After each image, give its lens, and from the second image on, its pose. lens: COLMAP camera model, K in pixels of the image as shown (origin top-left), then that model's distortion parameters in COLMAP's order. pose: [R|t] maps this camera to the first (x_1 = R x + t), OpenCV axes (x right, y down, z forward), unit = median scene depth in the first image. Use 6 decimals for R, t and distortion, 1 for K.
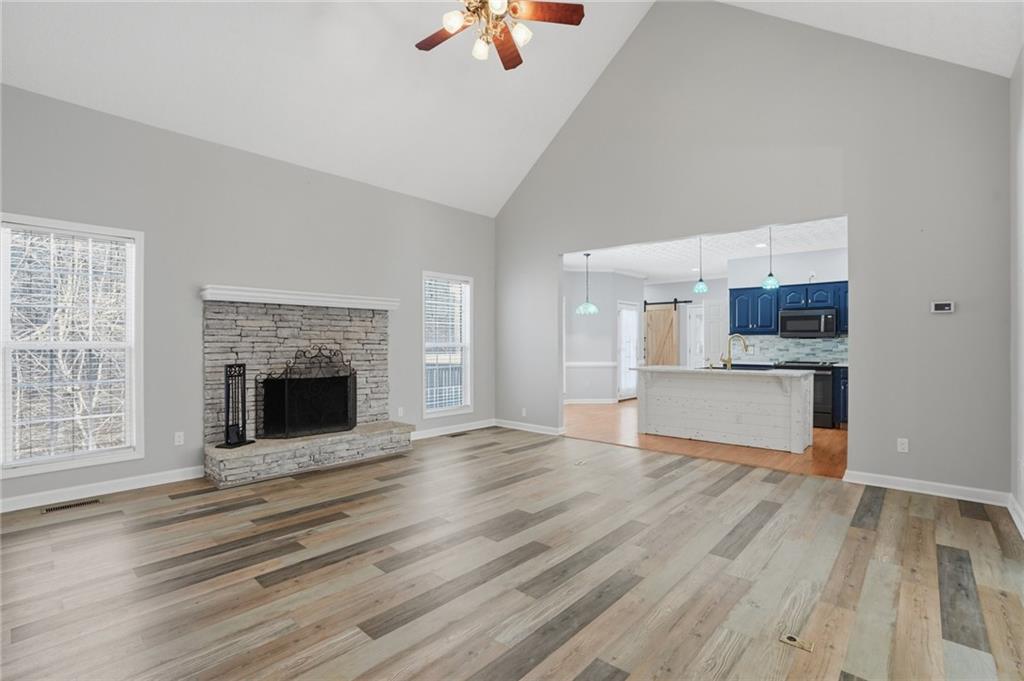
lens RADIAL K [[476.1, 0, 504.5], [0, 476.1, 339.9], [0, 0, 1]] dist [-0.058211, 0.021436]
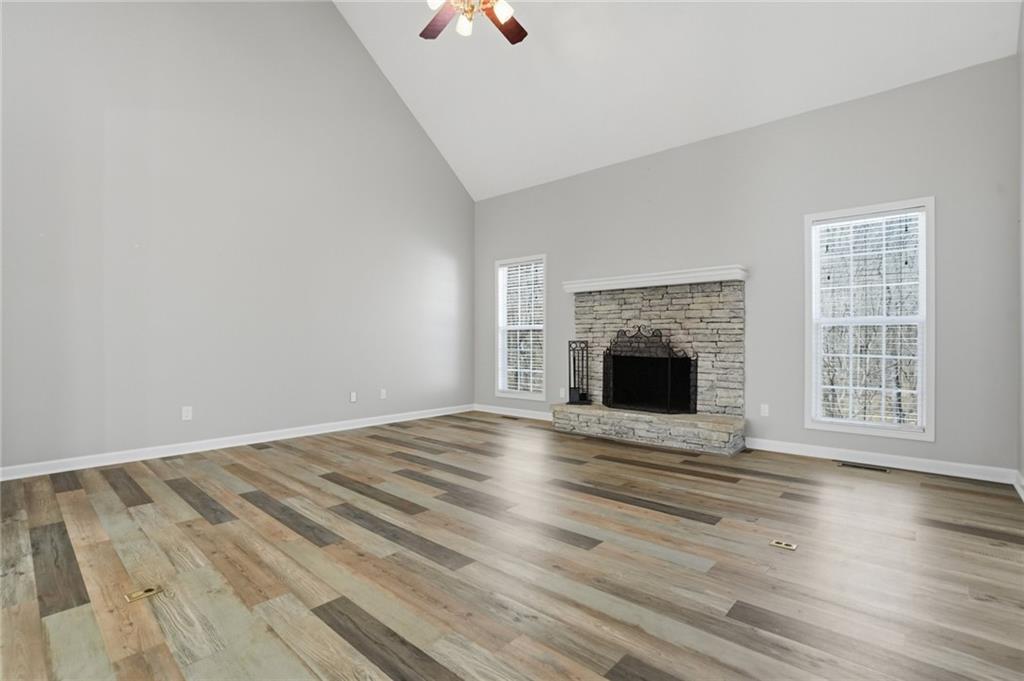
lens RADIAL K [[476.1, 0, 504.5], [0, 476.1, 339.9], [0, 0, 1]] dist [-0.058211, 0.021436]
pose [[-0.004450, -0.000195, -0.999990, 0.668665], [0.008628, 0.999963, -0.000233, 0.043738], [0.999953, -0.008629, -0.004449, 0.734222]]
